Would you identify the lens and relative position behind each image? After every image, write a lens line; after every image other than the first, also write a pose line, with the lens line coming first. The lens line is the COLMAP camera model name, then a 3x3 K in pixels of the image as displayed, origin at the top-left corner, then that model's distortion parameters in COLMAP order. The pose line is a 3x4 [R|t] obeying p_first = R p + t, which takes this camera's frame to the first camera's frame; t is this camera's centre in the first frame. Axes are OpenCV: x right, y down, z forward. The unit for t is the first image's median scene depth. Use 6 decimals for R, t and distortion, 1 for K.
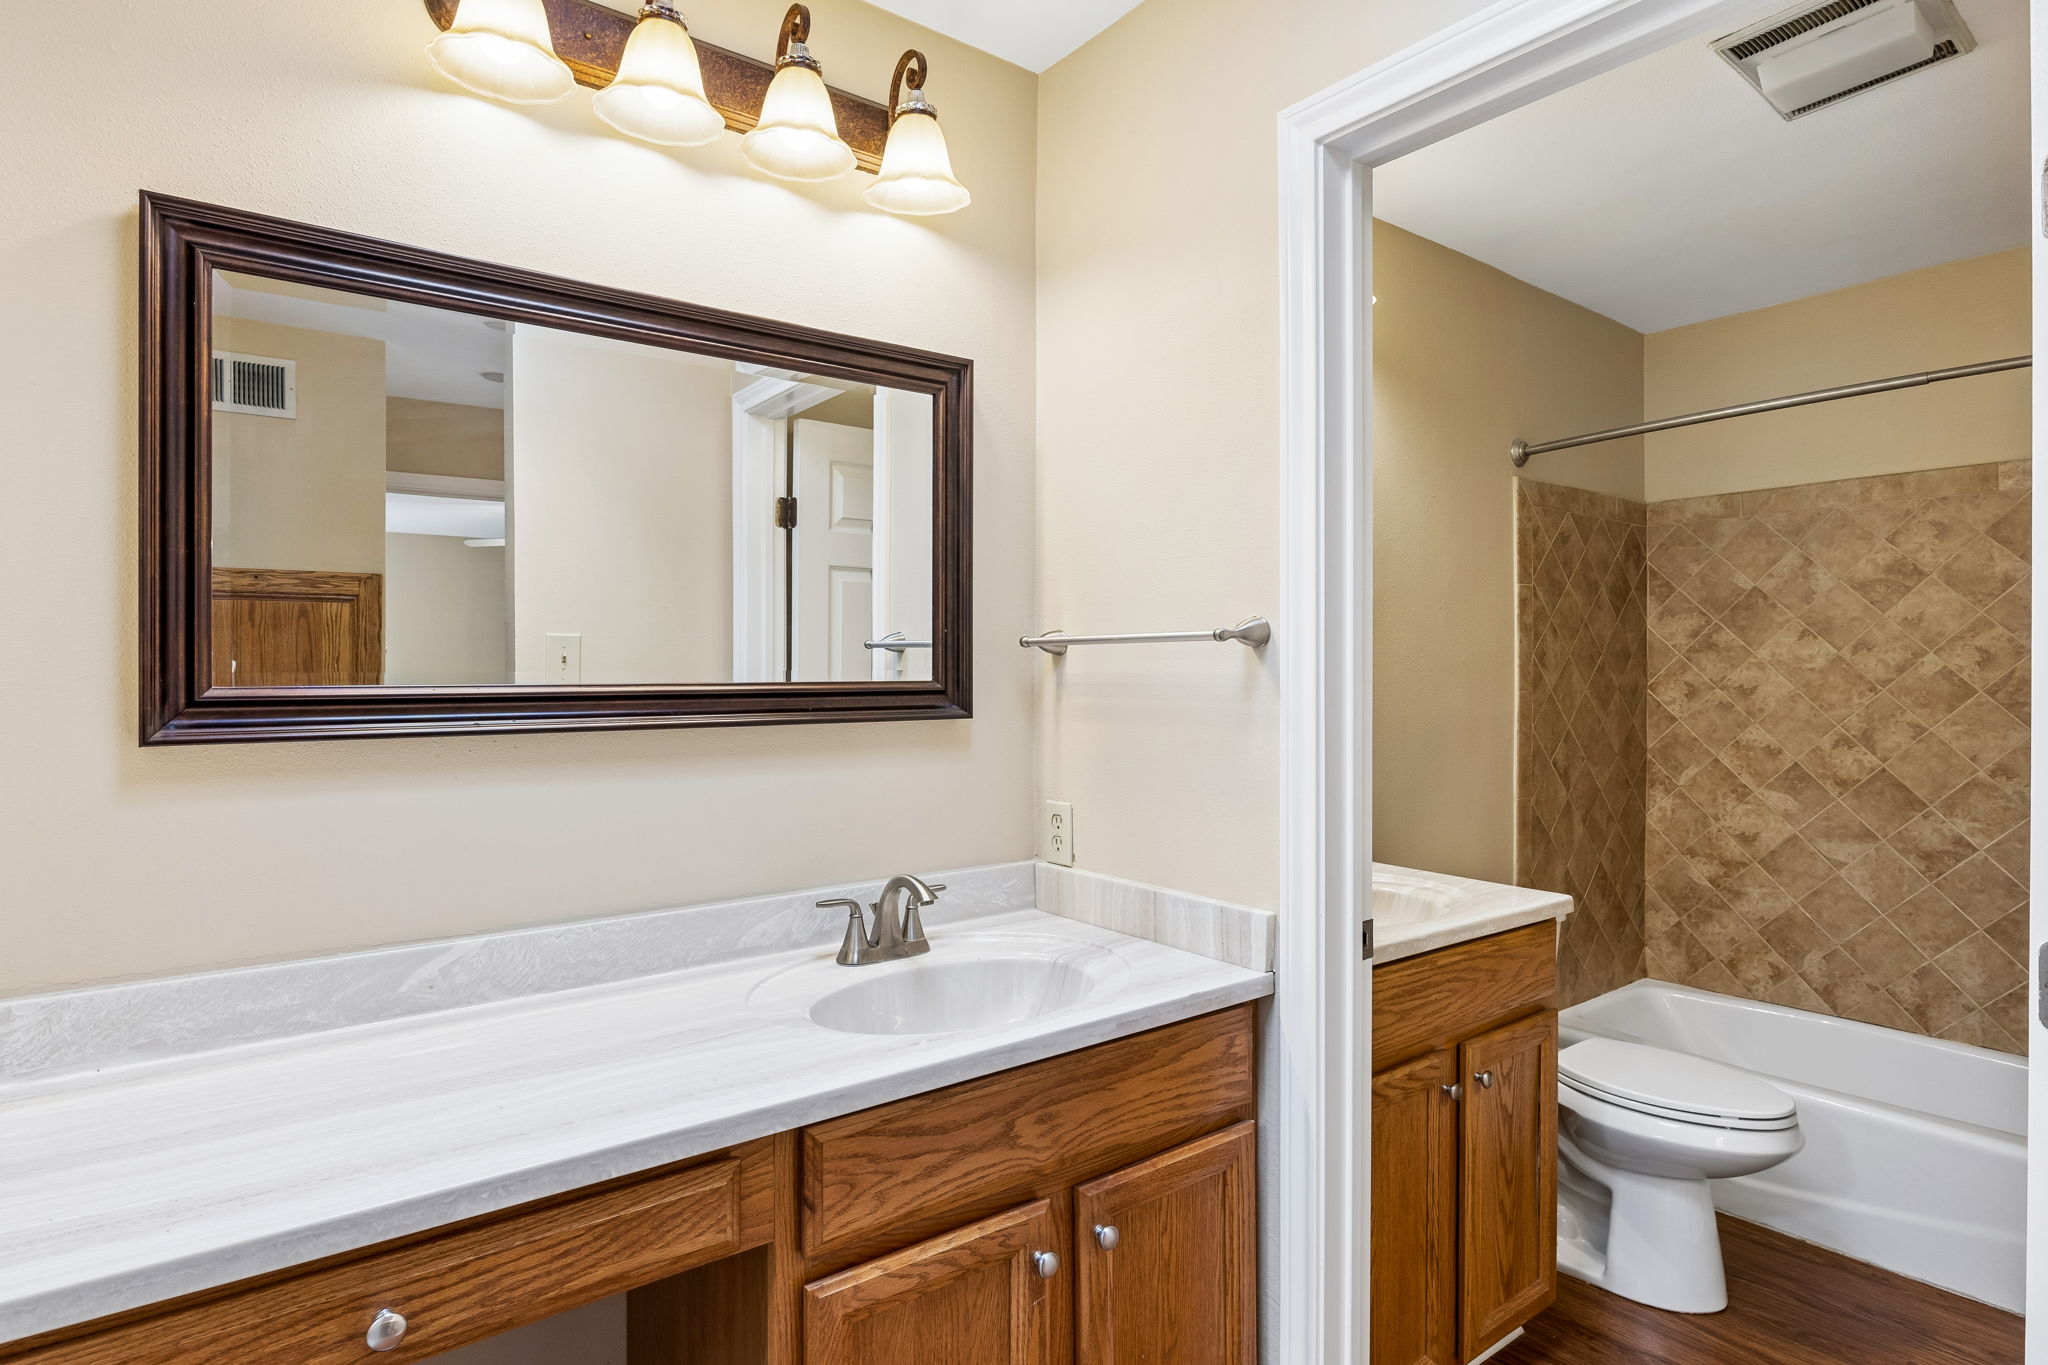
lens RADIAL K [[1080.6, 0, 1016.2], [0, 1080.6, 665.2], [0, 0, 1]] dist [-0.004080, -0.002088]
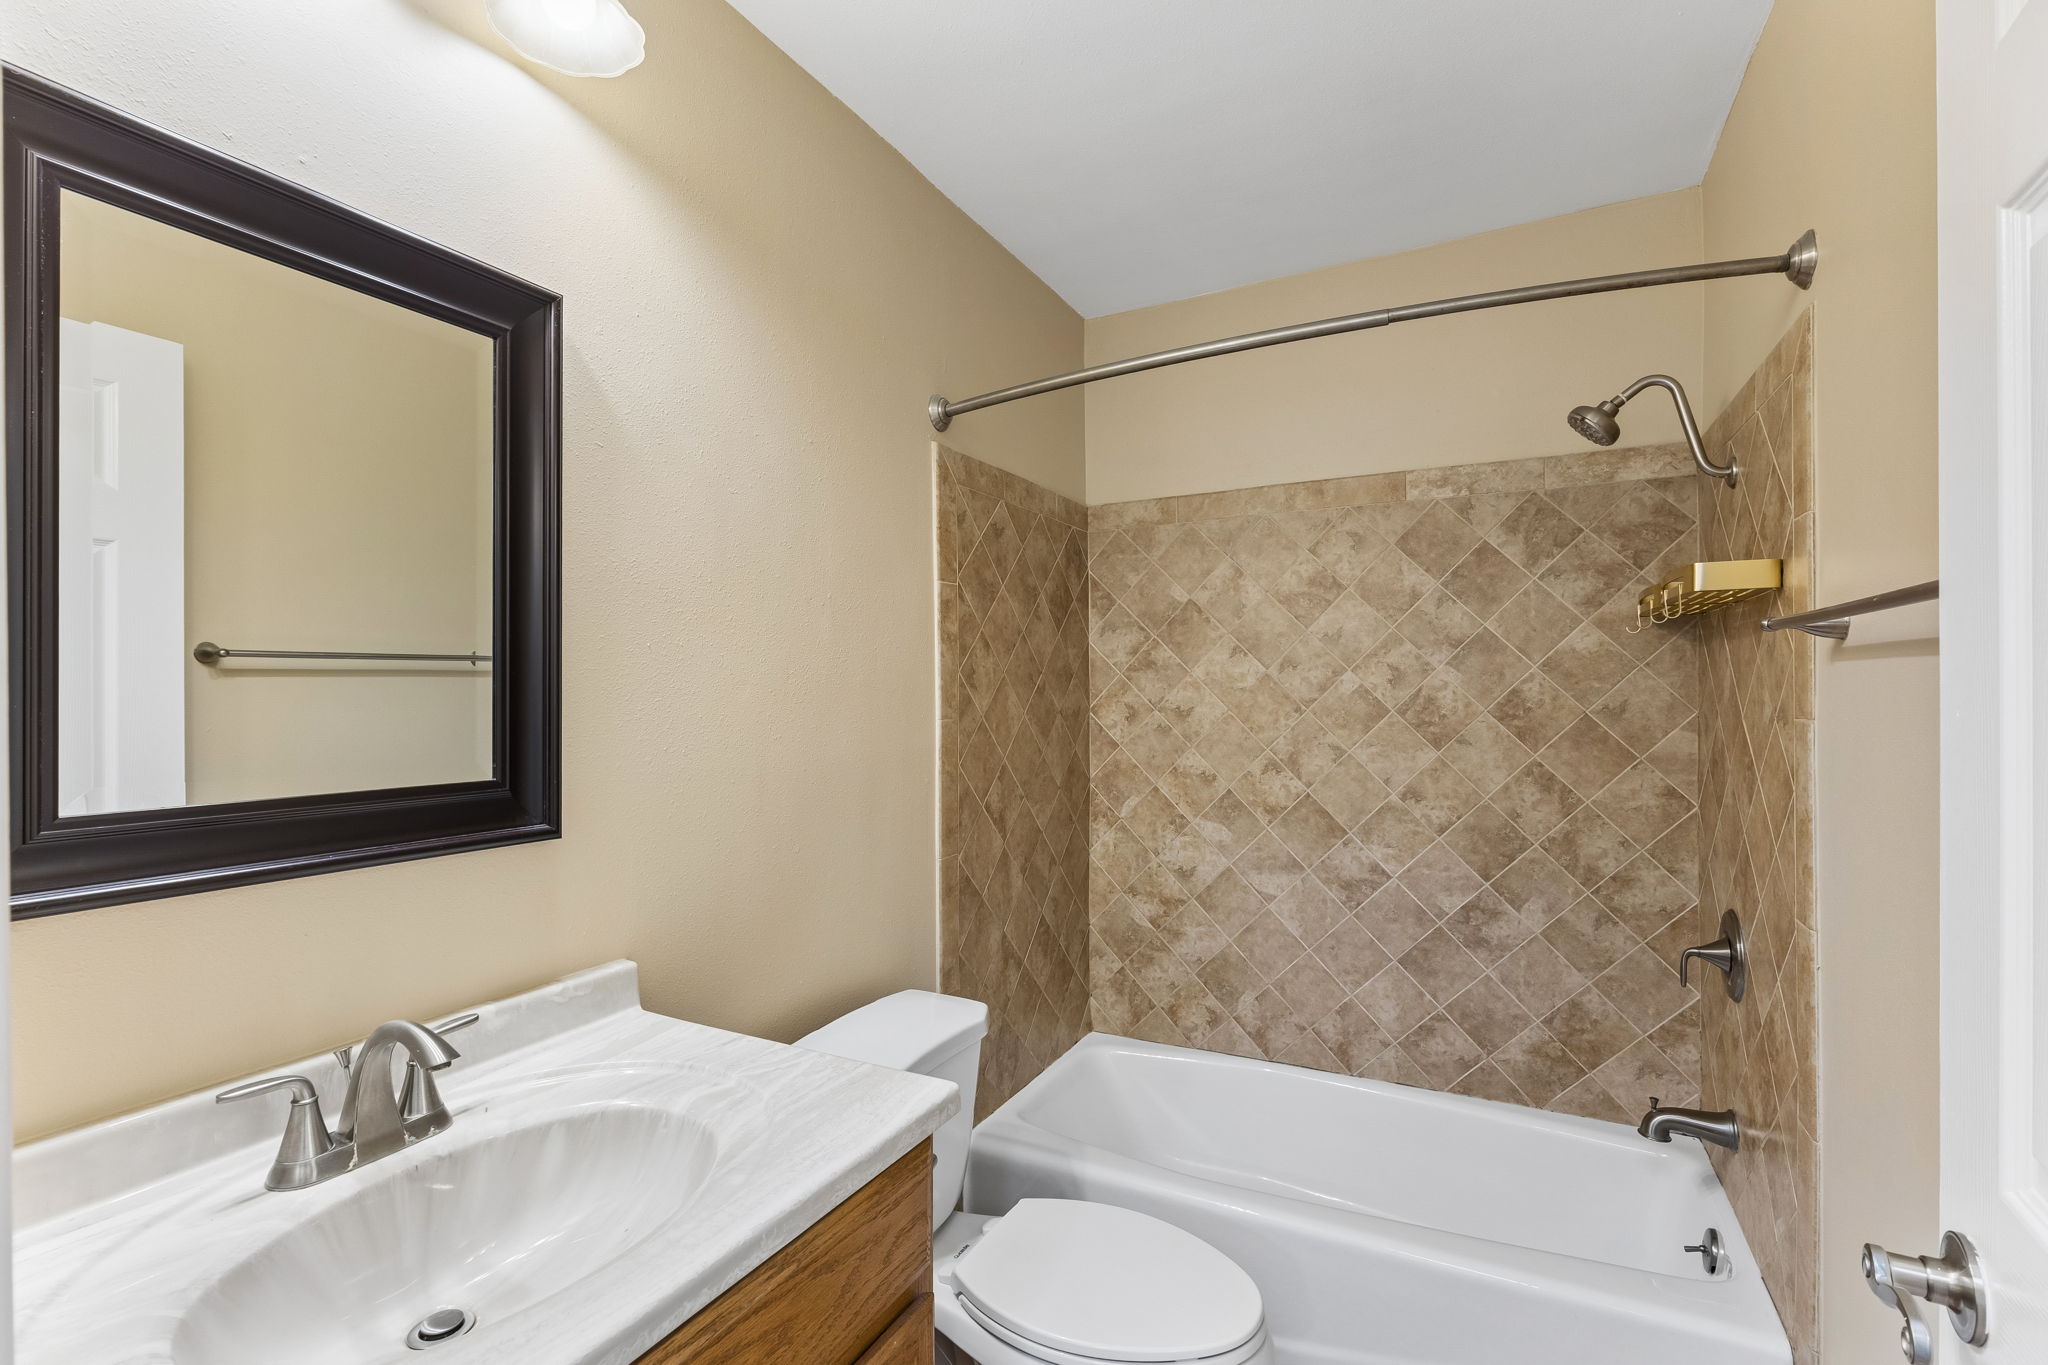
lens RADIAL K [[934.7, 0, 1014.2], [0, 934.7, 680.6], [0, 0, 1]] dist [0.005412, -0.003321]
pose [[0.907132, -0.003205, 0.420835, 0.222710], [0.006595, 0.999956, -0.006602, 0.000697], [-0.420795, 0.008764, 0.907113, 0.355273]]
